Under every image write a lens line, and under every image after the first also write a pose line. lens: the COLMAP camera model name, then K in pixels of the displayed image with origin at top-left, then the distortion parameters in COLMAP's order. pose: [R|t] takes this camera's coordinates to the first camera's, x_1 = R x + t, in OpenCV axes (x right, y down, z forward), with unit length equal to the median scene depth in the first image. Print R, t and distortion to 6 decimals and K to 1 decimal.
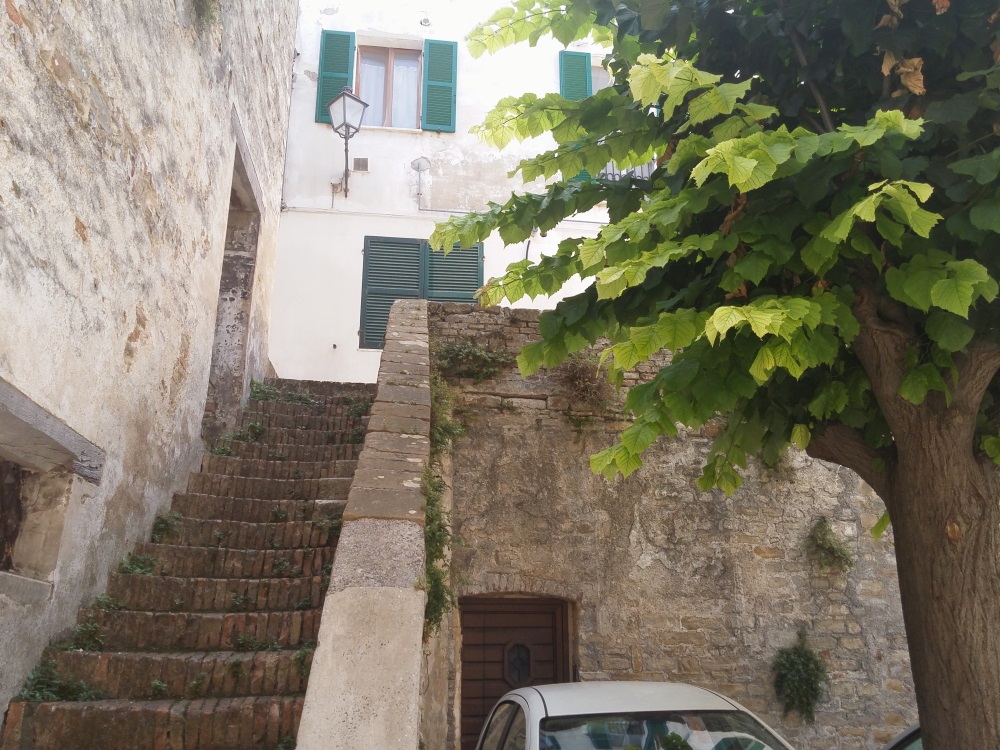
lens RADIAL K [[822.6, 0, 500.3], [0, 822.6, 342.2], [0, 0, 1]] dist [0.074694, -0.075456]
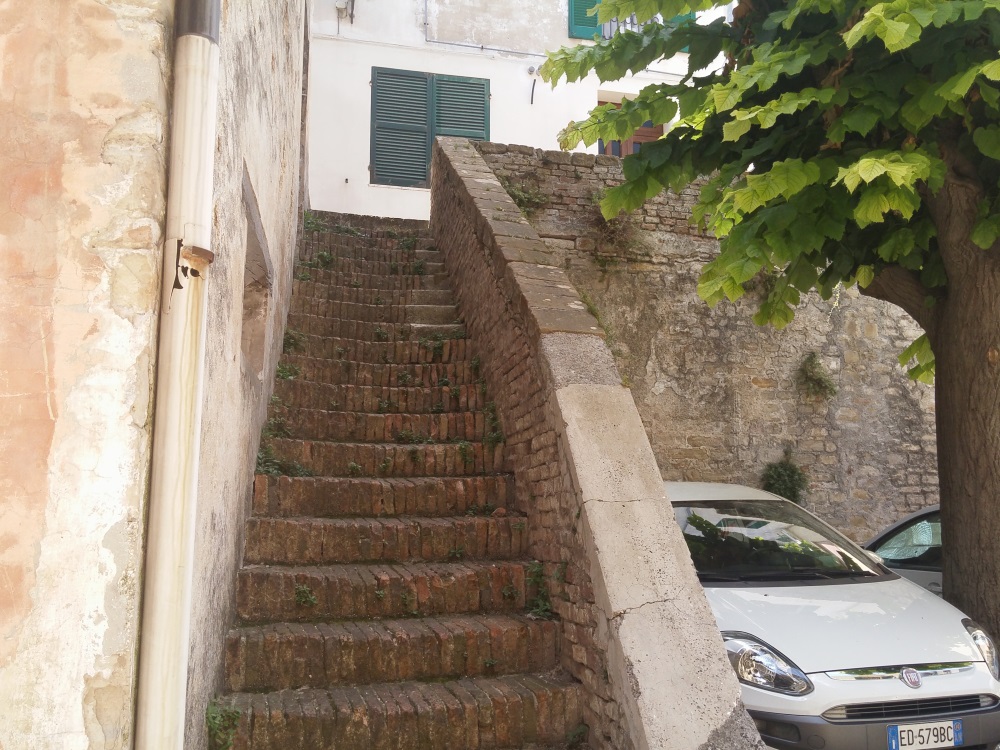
lens RADIAL K [[822.6, 0, 500.3], [0, 822.6, 342.2], [0, 0, 1]] dist [0.074694, -0.075456]
pose [[0.996488, 0.021486, 0.080928, -0.130046], [-0.036381, 0.981619, 0.187353, 0.003659], [-0.075415, -0.189640, 0.978953, -0.058093]]
